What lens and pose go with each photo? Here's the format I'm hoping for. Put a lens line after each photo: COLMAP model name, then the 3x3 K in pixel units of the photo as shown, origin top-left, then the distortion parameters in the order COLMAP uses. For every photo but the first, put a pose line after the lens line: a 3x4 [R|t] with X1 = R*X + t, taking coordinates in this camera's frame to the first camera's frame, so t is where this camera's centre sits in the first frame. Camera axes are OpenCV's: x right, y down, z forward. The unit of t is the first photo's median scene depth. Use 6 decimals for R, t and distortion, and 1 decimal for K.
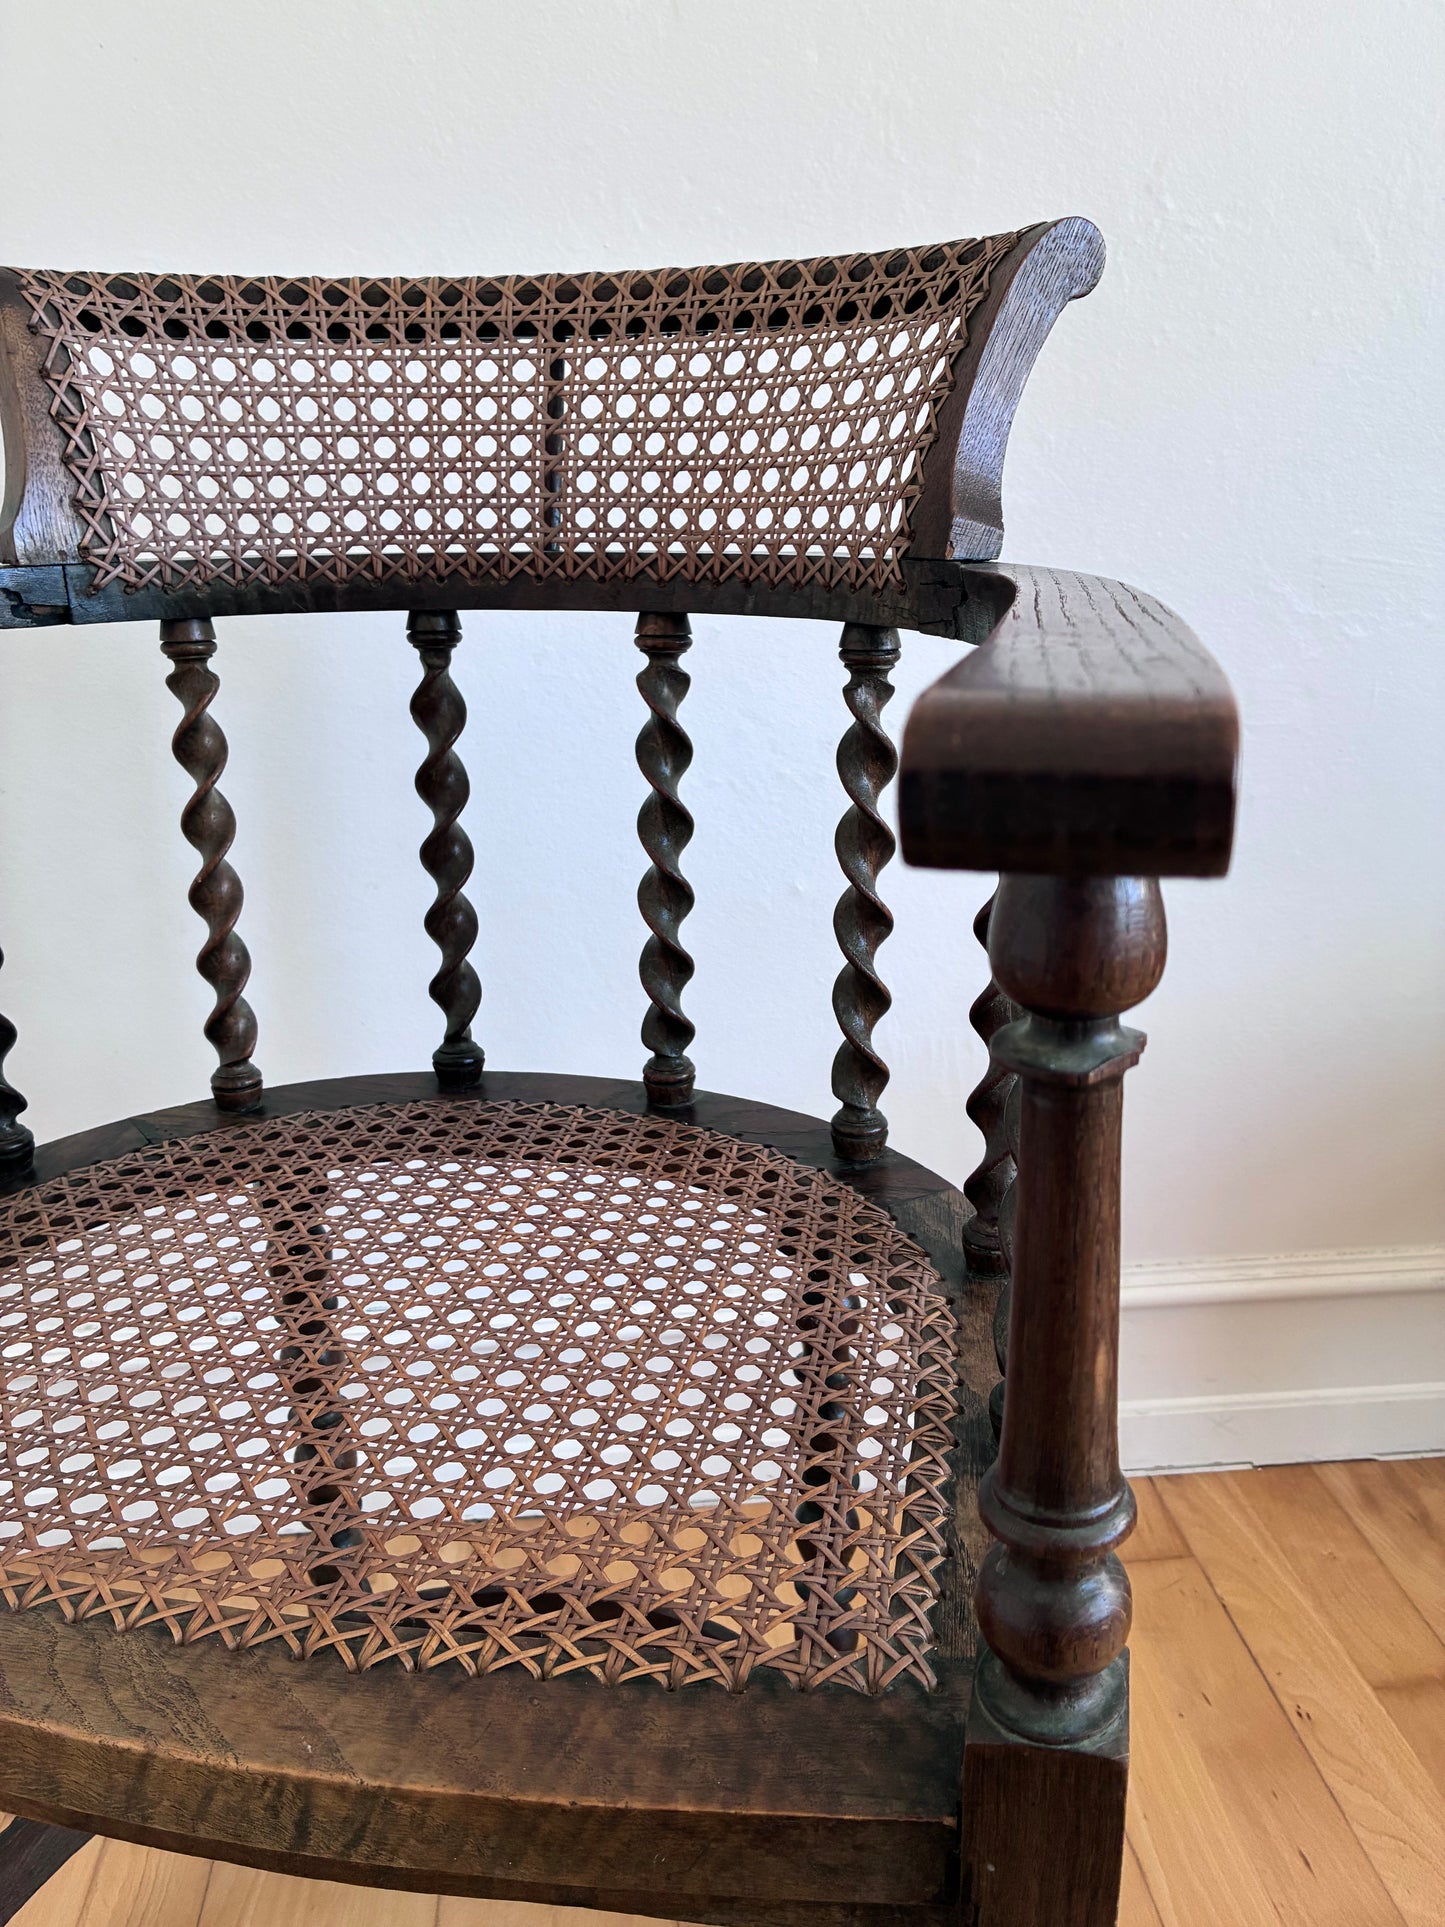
lens RADIAL K [[1491.0, 0, 719.2], [0, 1491.0, 954.6], [0, 0, 1]] dist [0.046928, -0.048554]
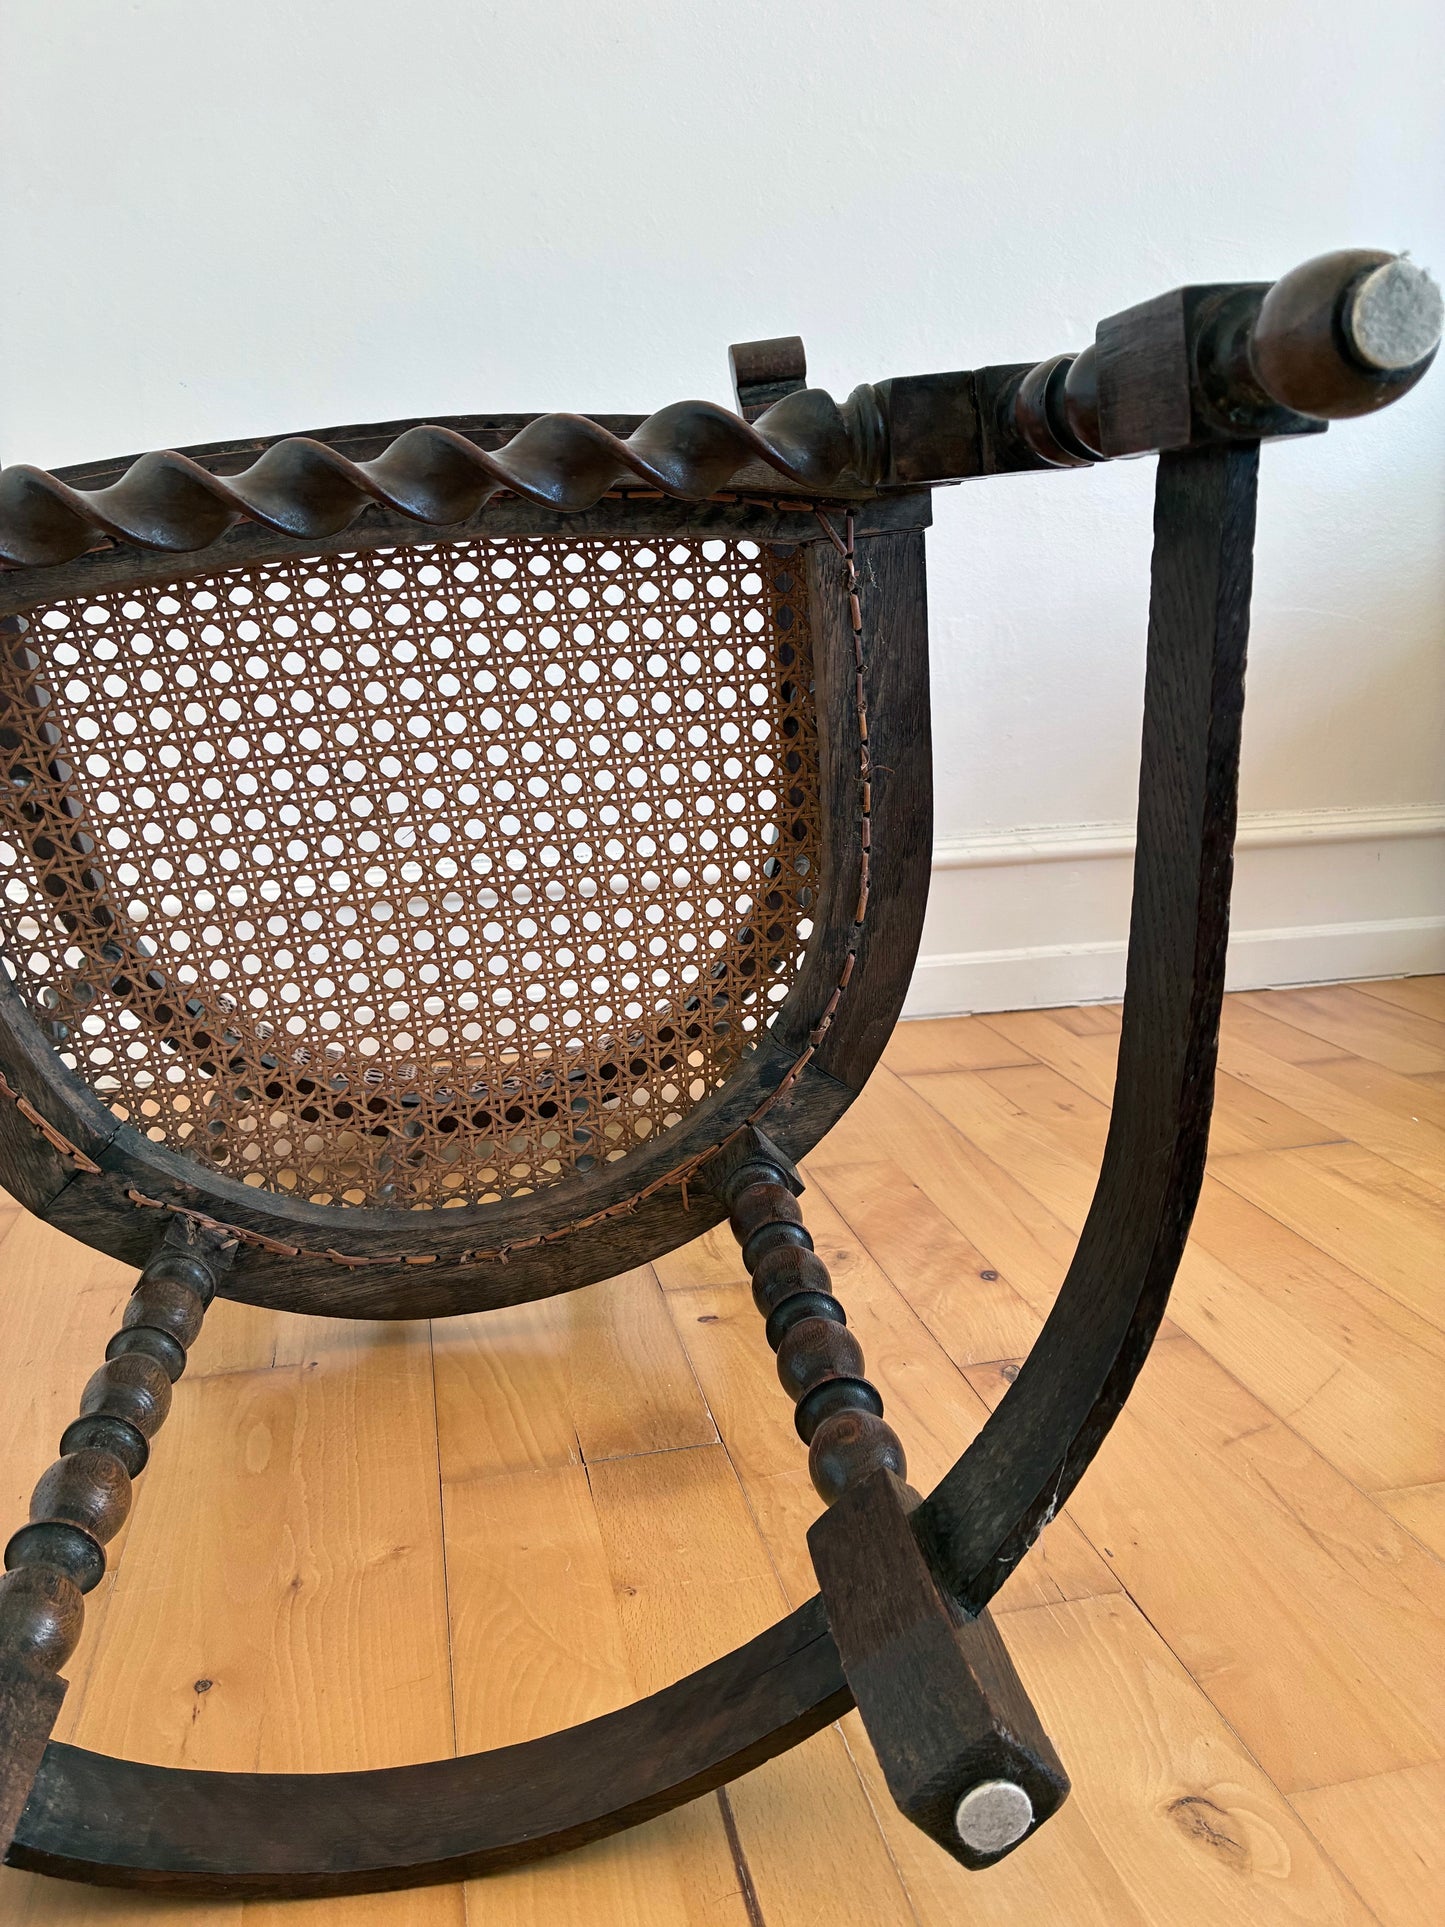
lens RADIAL K [[1499.8, 0, 724.2], [0, 1499.8, 961.4], [0, 0, 1]] dist [0.000557, 0.000982]
pose [[0.991714, -0.038297, 0.122622, -0.286717], [0.048247, 0.995688, -0.079233, 0.664125], [-0.119059, 0.084493, 0.989286, -0.317433]]
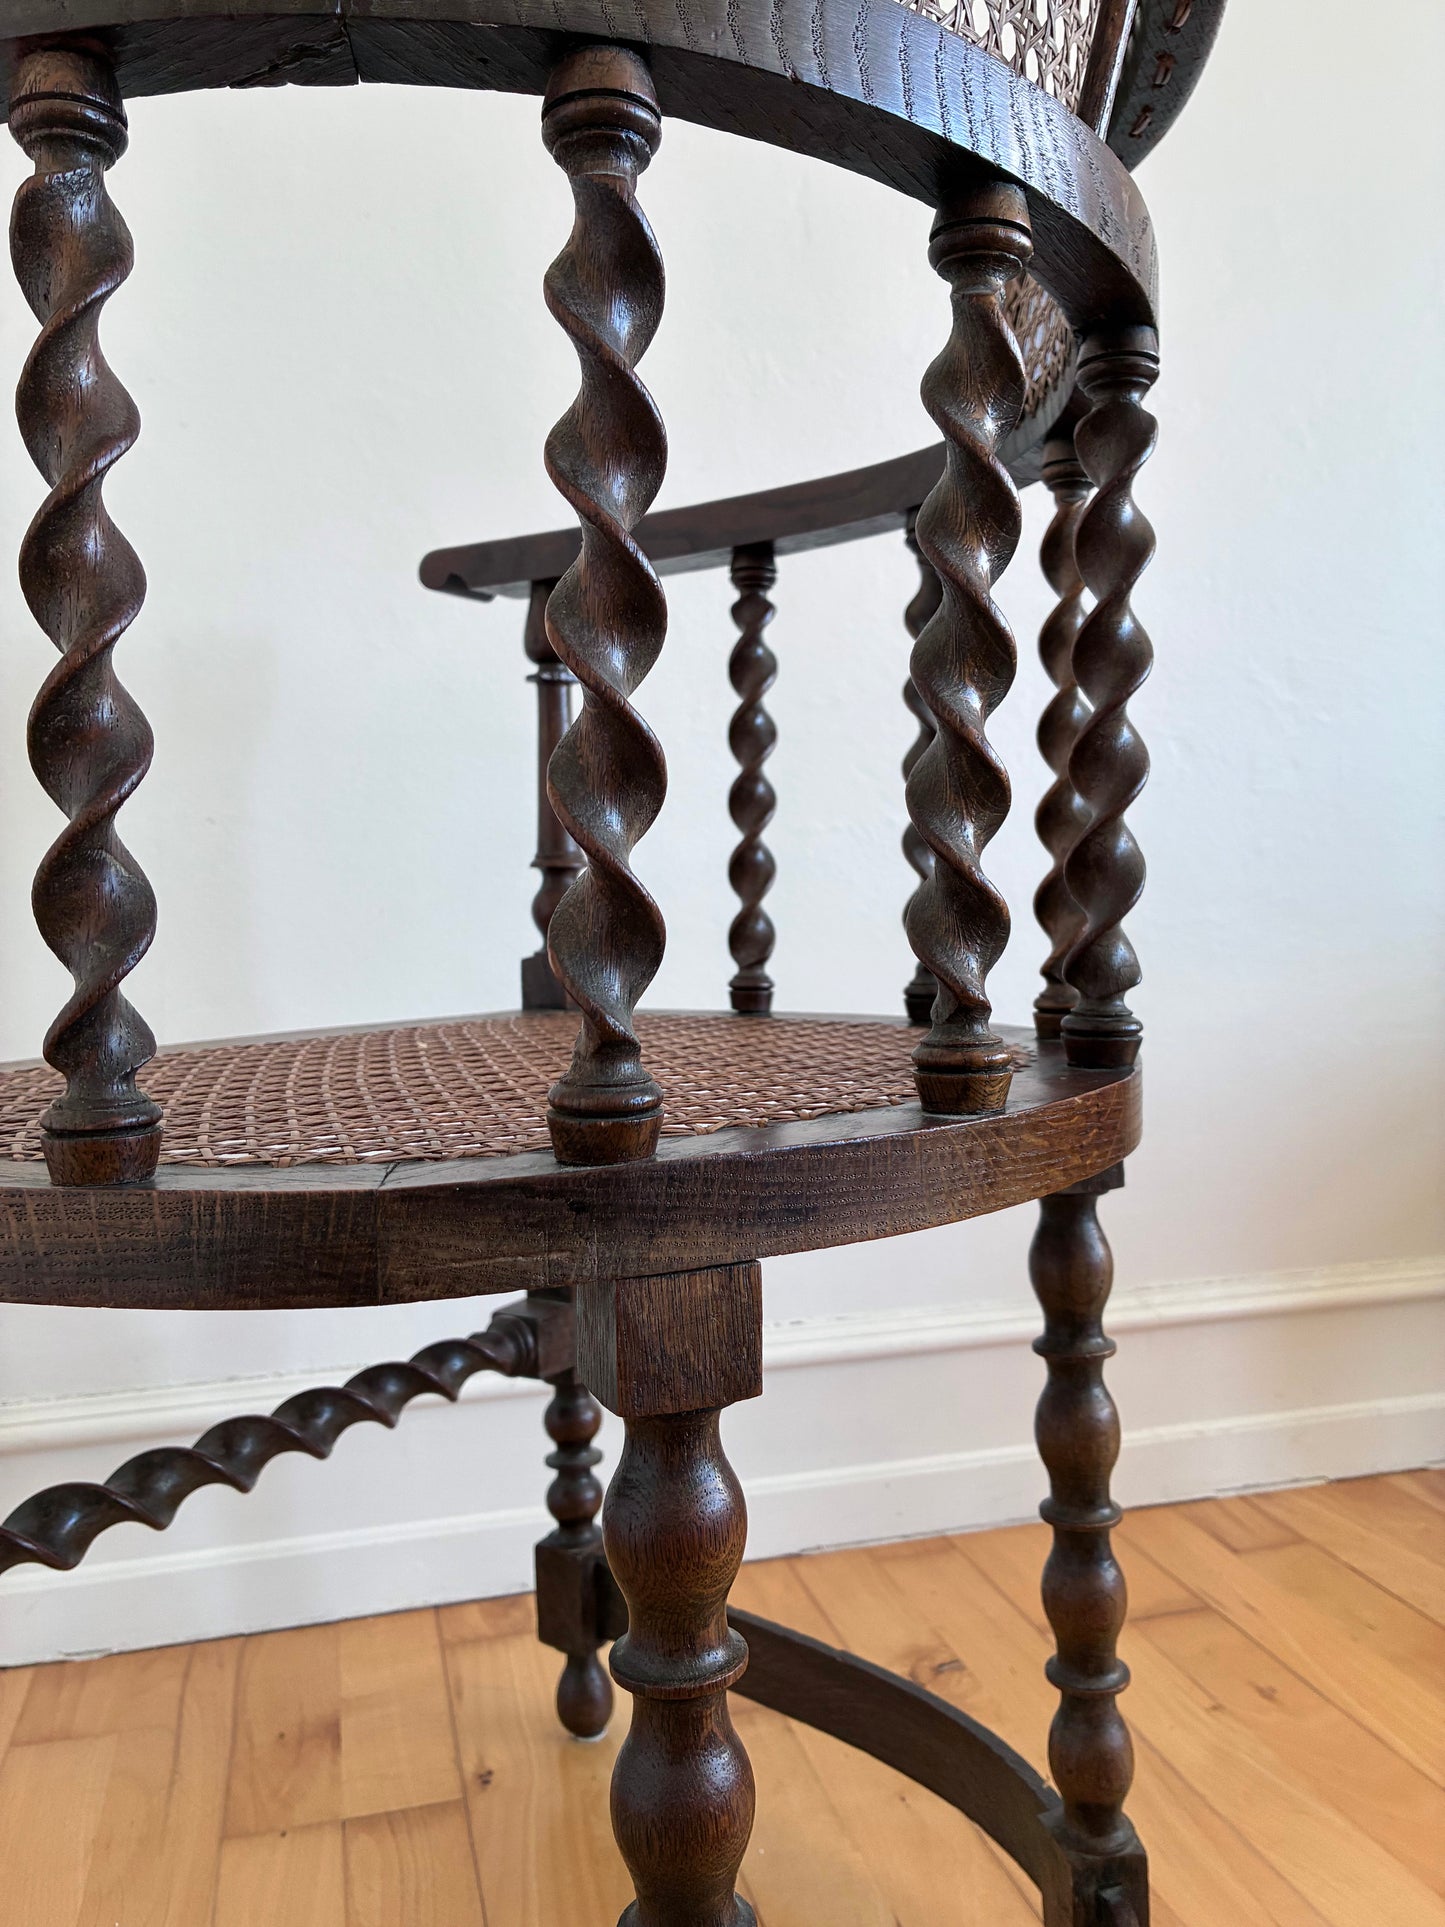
lens RADIAL K [[1491.0, 0, 731.3], [0, 1491.0, 960.6], [0, 0, 1]] dist [0.046928, -0.048554]
pose [[0.985059, -0.014610, 0.171598, -0.406955], [0.059579, 0.963781, -0.259955, 0.401560], [-0.161585, 0.266295, 0.950251, -0.078953]]
